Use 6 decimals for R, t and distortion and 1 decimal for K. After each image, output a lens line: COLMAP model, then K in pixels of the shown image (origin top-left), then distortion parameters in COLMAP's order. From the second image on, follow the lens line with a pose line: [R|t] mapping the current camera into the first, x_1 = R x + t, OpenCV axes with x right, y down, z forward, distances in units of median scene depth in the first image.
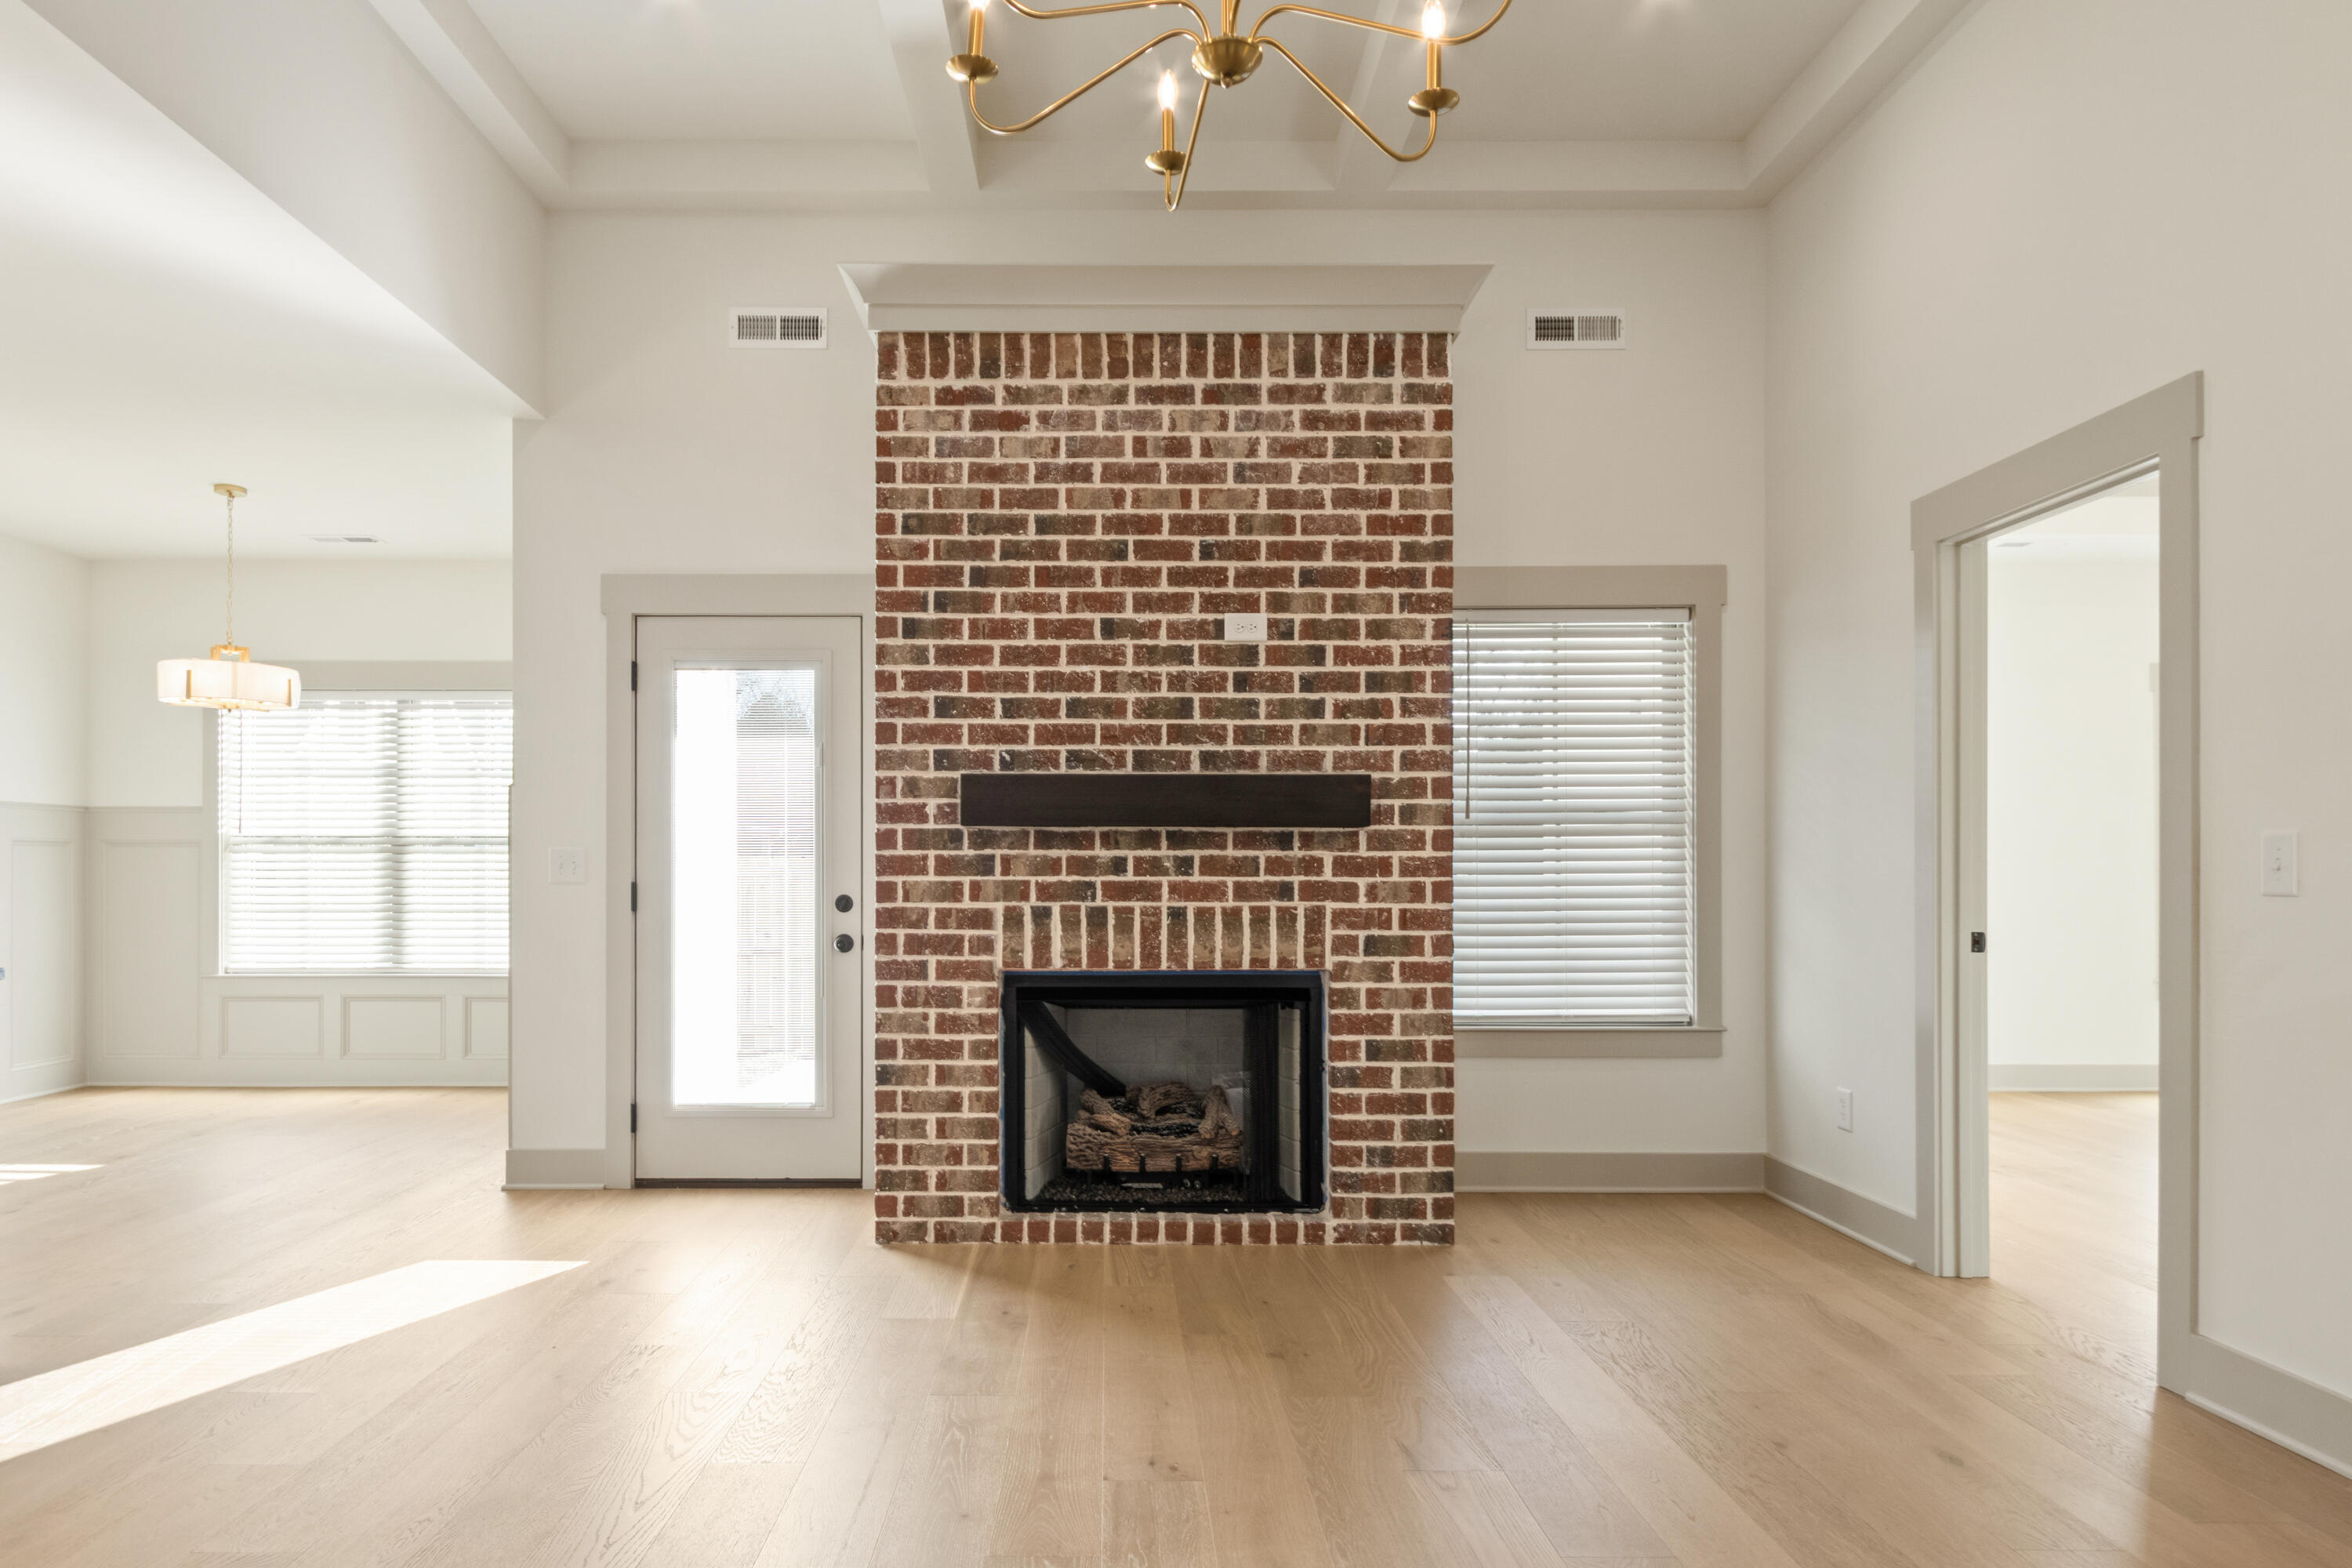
lens RADIAL K [[1373.0, 0, 1172.6], [0, 1373.0, 856.9], [0, 0, 1]] dist [-0.002518, 0.000302]
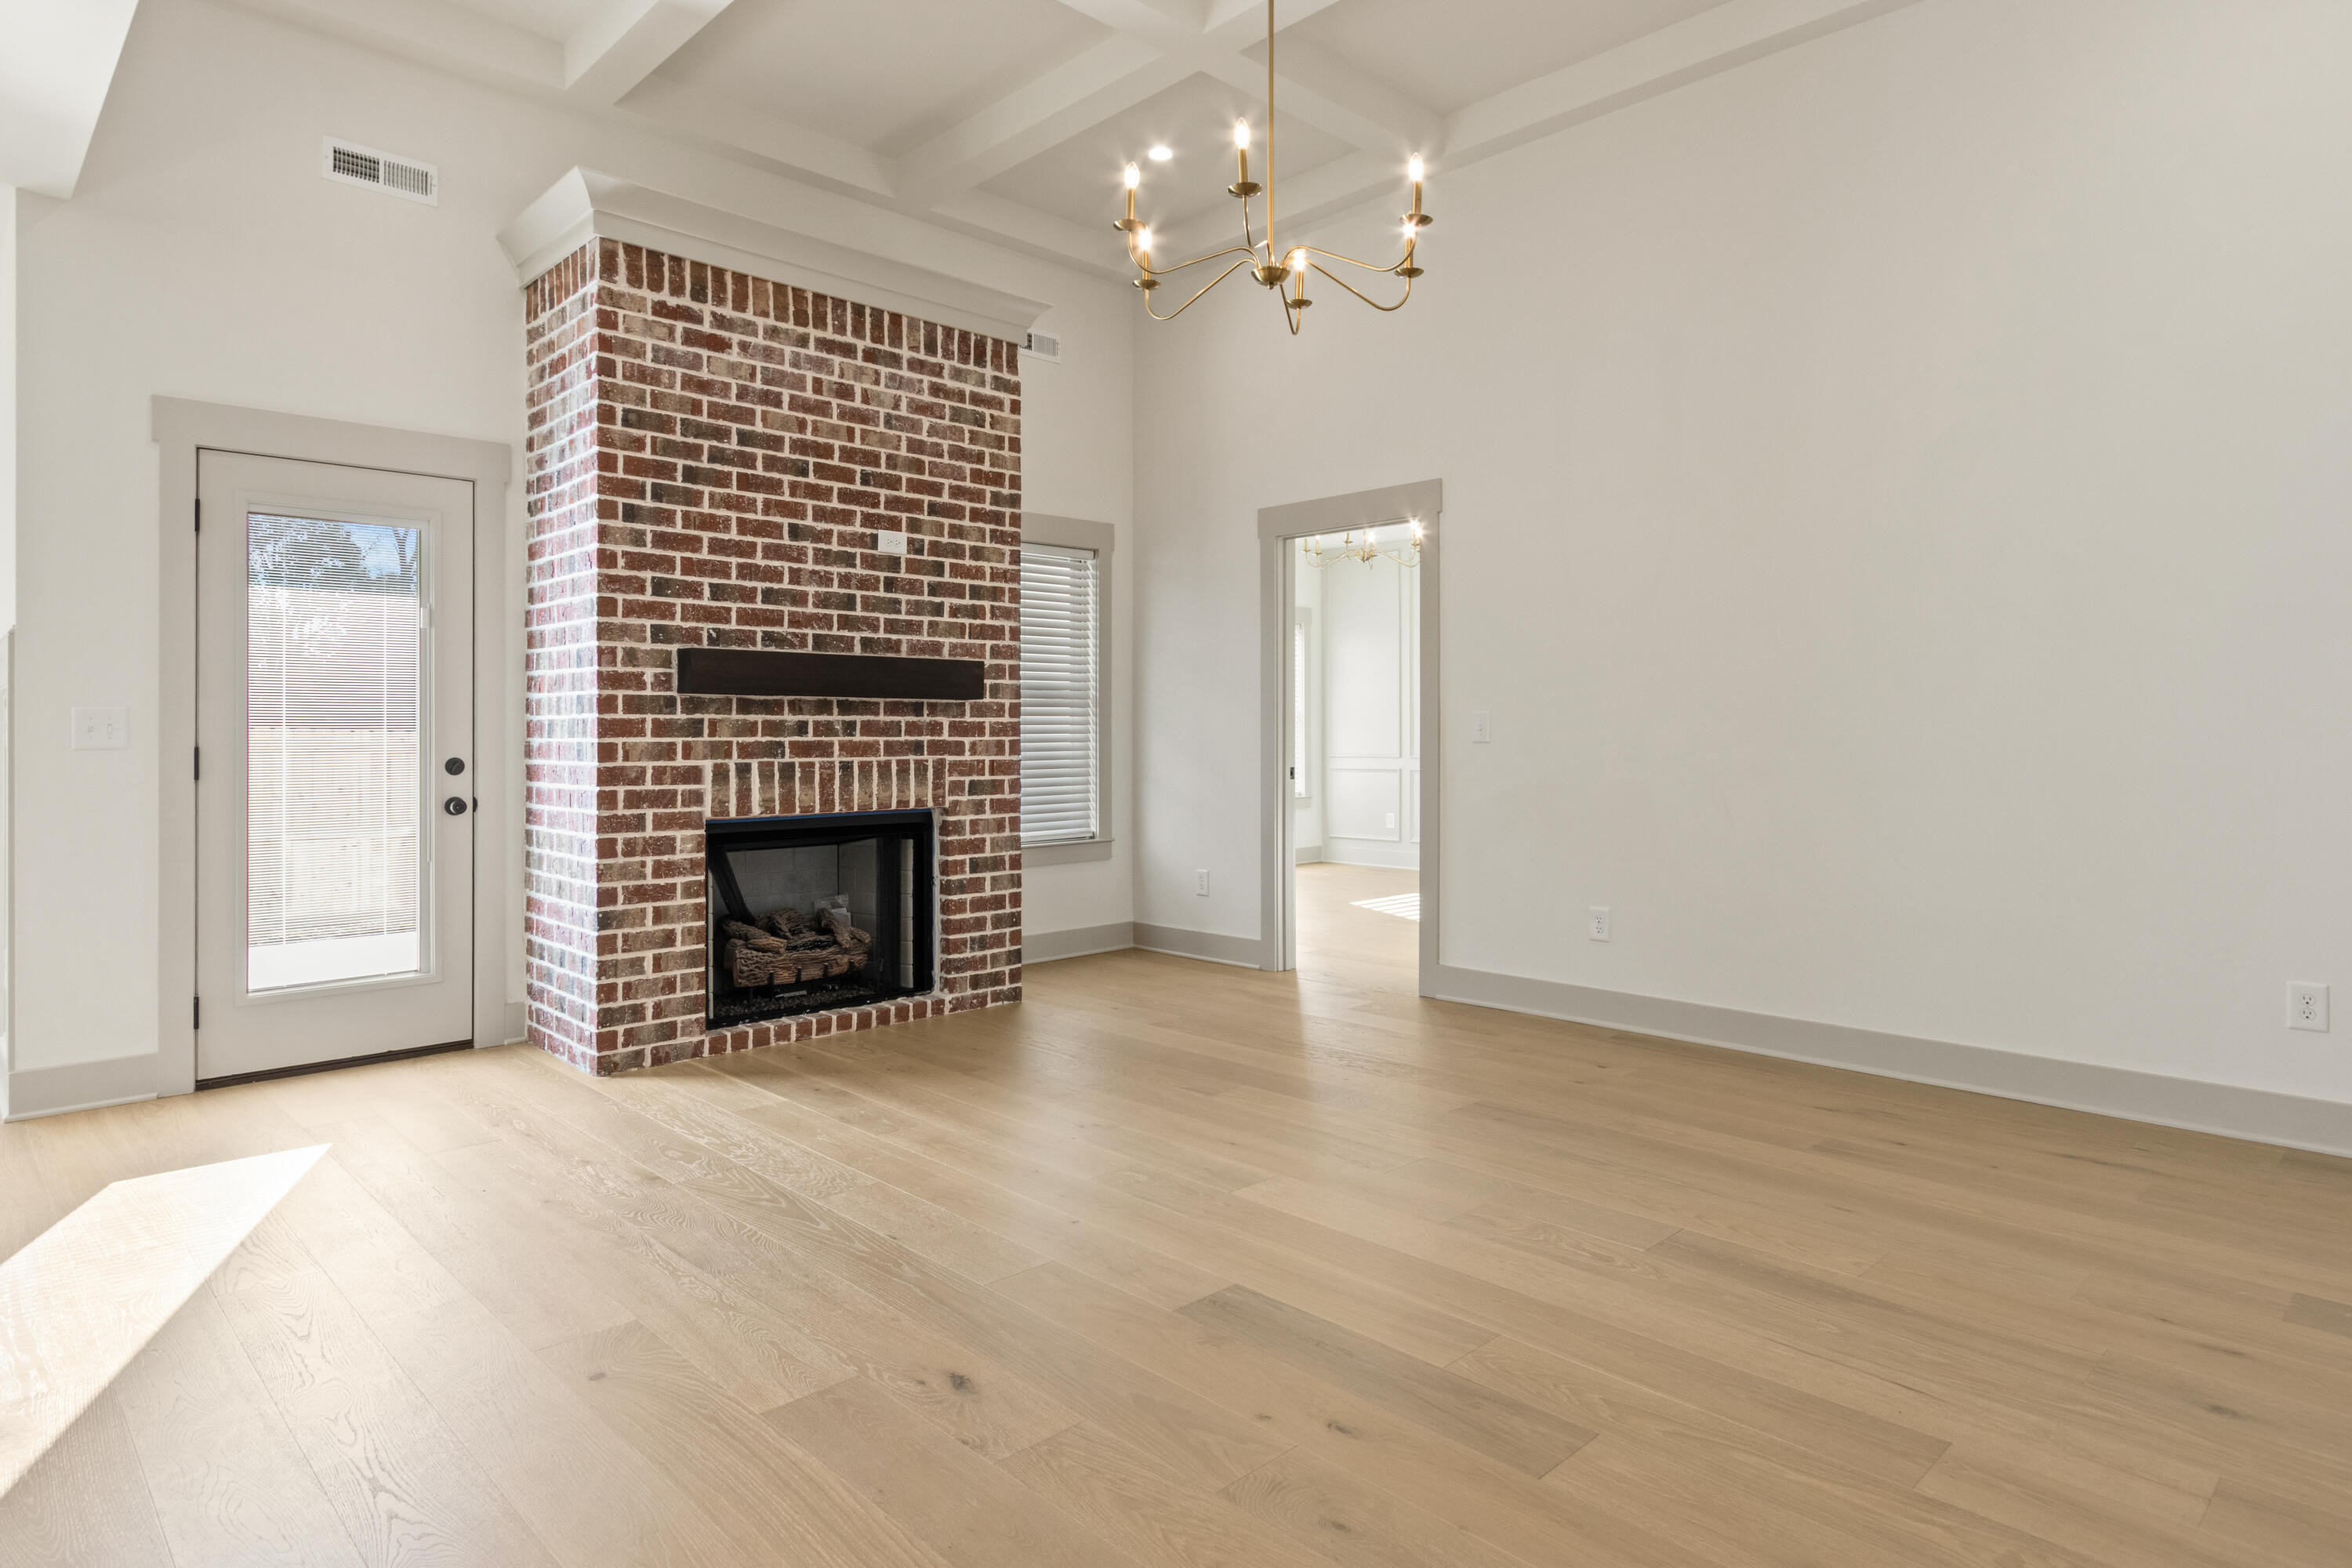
lens RADIAL K [[1345.7, 0, 1176.1], [0, 1345.7, 716.5], [0, 0, 1]] dist [-0.004152, -0.000350]
pose [[0.704944, 0.006338, 0.709235, -0.648526], [-0.004210, 0.999980, -0.004751, 0.000292], [-0.709251, 0.000363, 0.704956, -0.072230]]
